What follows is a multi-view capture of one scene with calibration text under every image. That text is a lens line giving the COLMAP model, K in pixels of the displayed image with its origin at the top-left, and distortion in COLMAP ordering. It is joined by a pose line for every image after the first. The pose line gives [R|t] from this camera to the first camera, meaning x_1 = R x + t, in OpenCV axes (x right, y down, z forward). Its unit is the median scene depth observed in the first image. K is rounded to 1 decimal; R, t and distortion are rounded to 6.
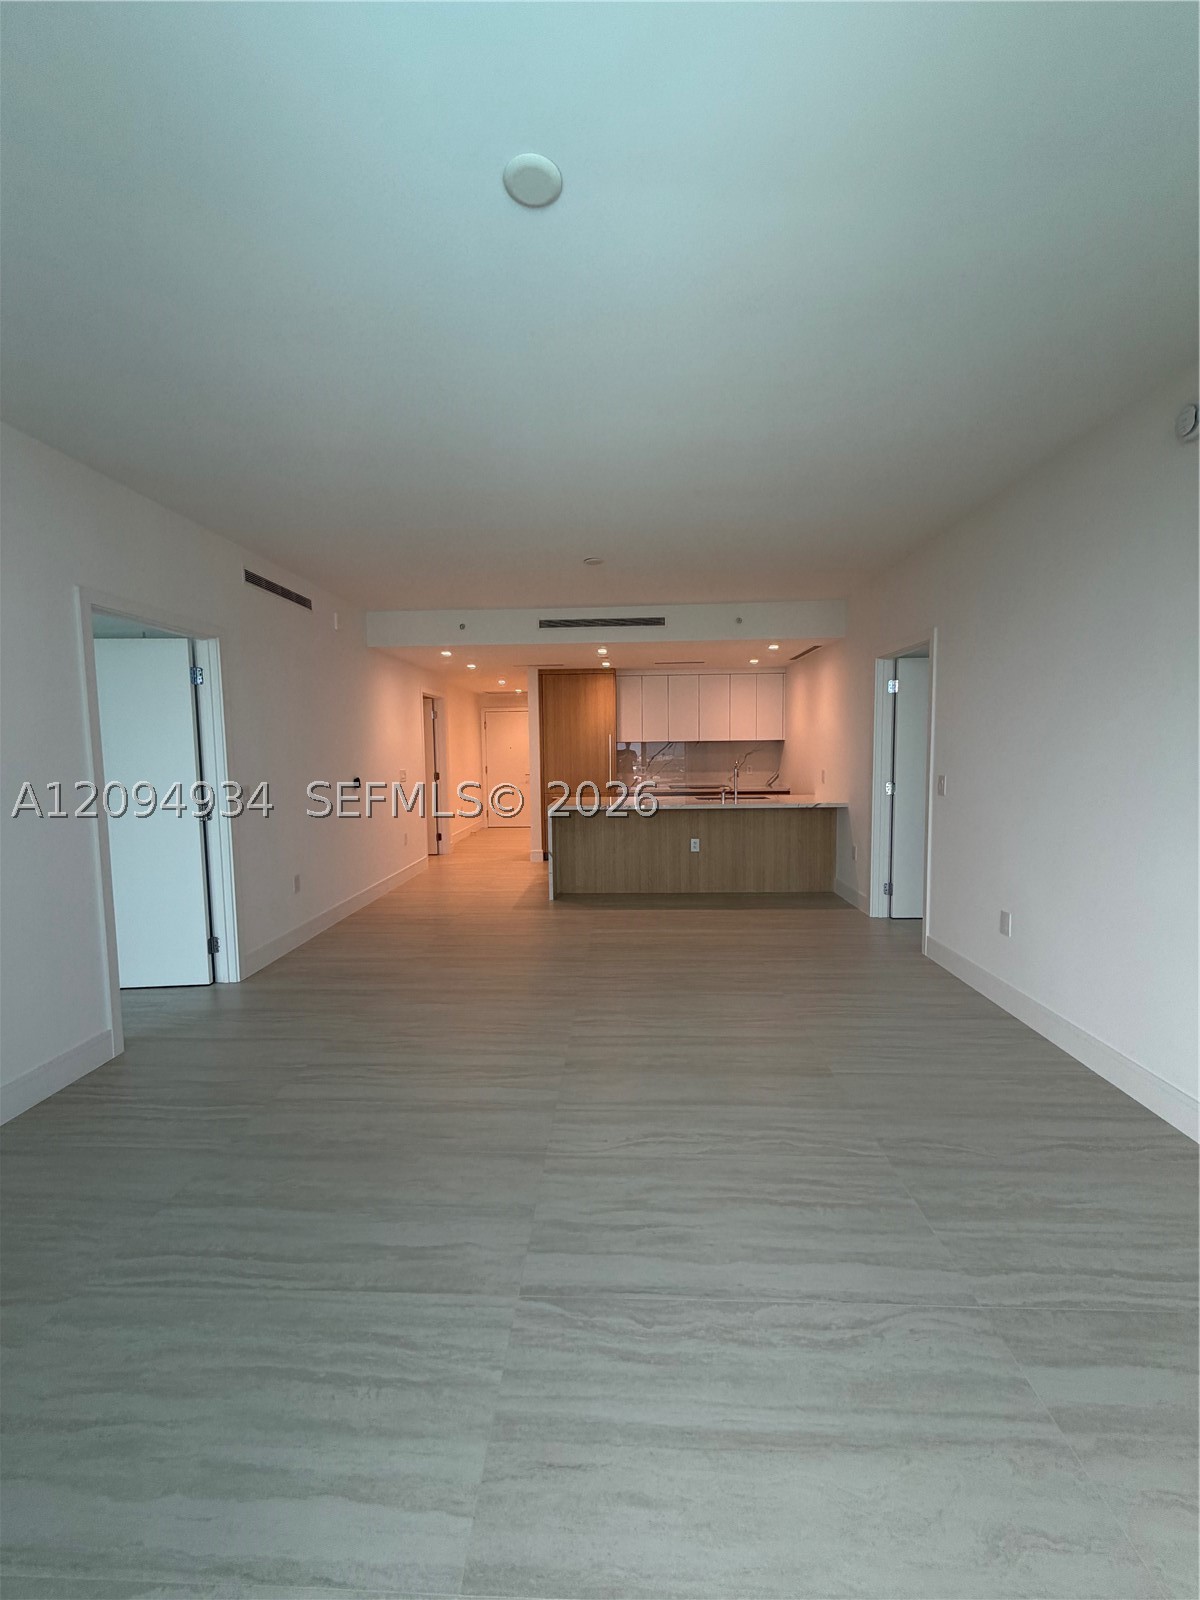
lens RADIAL K [[638.8, 0, 598.3], [0, 638.8, 795.5], [0, 0, 1]] dist [0.001977, 0.000335]
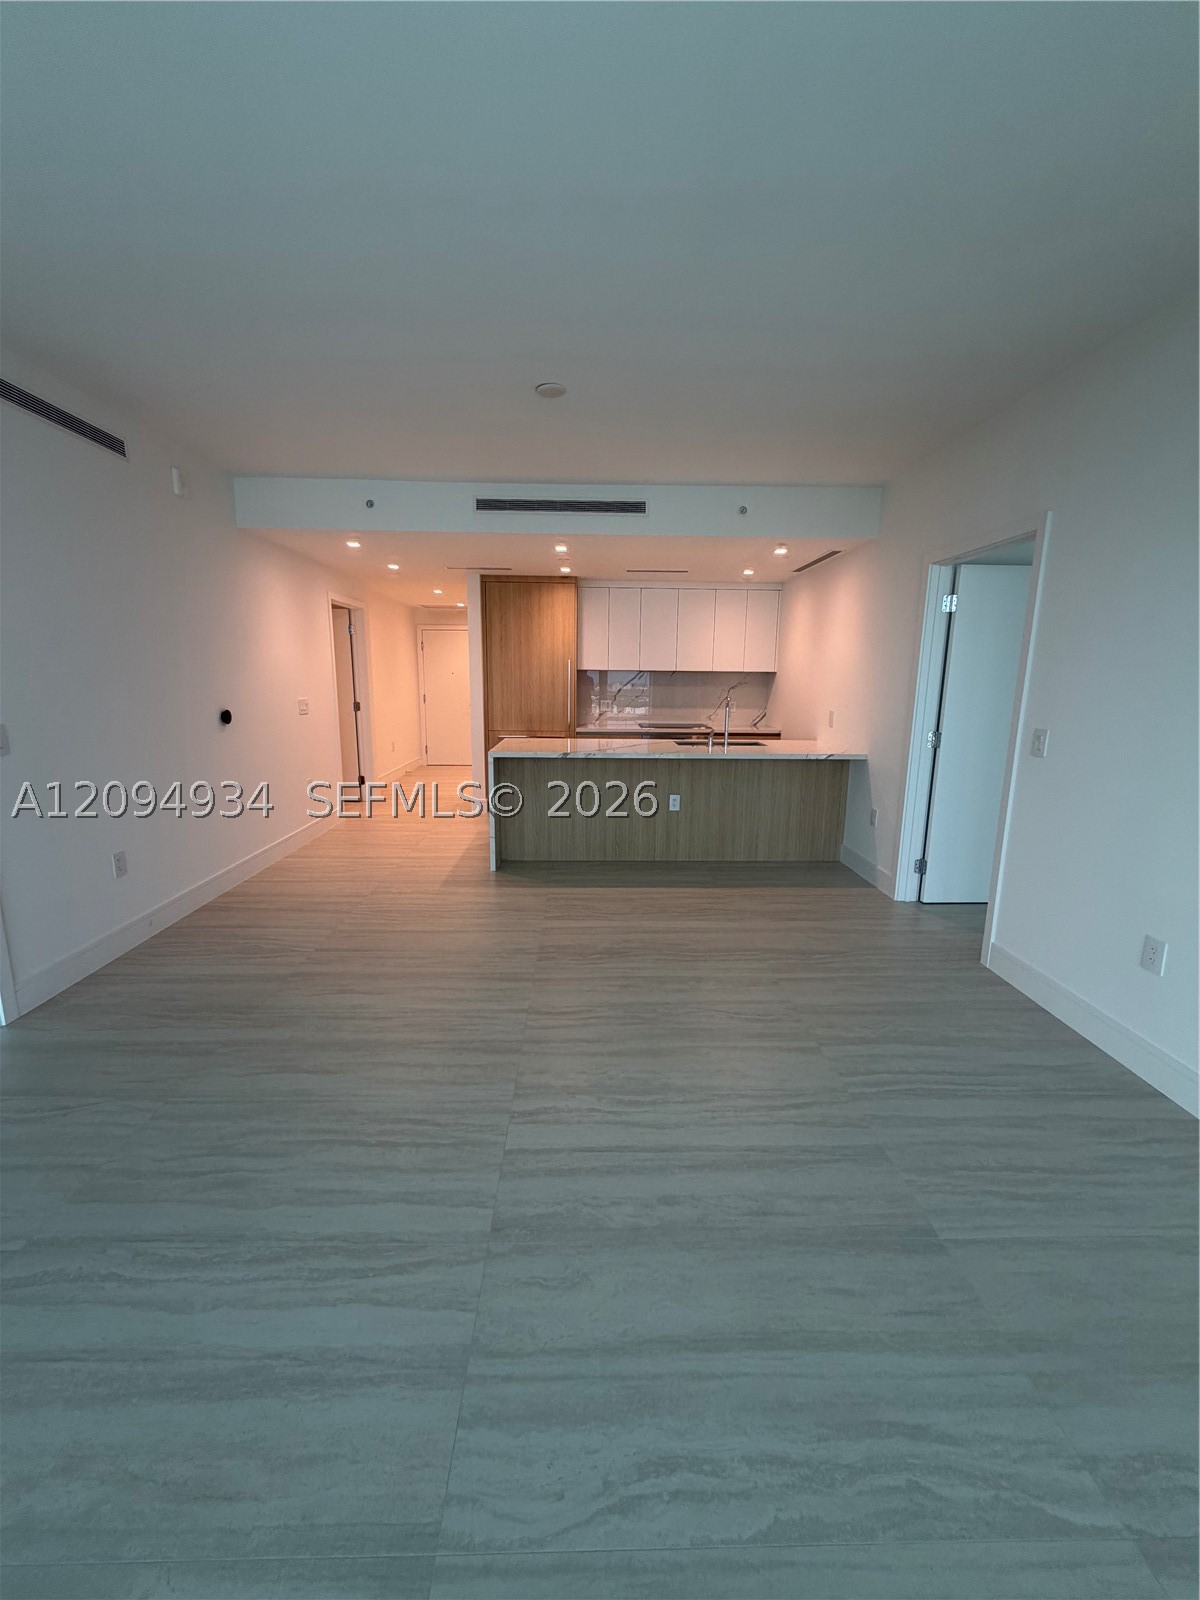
lens RADIAL K [[638.8, 0, 598.4], [0, 638.8, 802.8], [0, 0, 1]] dist [0.001977, 0.000335]
pose [[0.997502, 0.009826, 0.069954, 0.000419], [-0.018207, 0.992582, 0.120205, -0.019102], [-0.068254, -0.121178, 0.990281, 0.234942]]
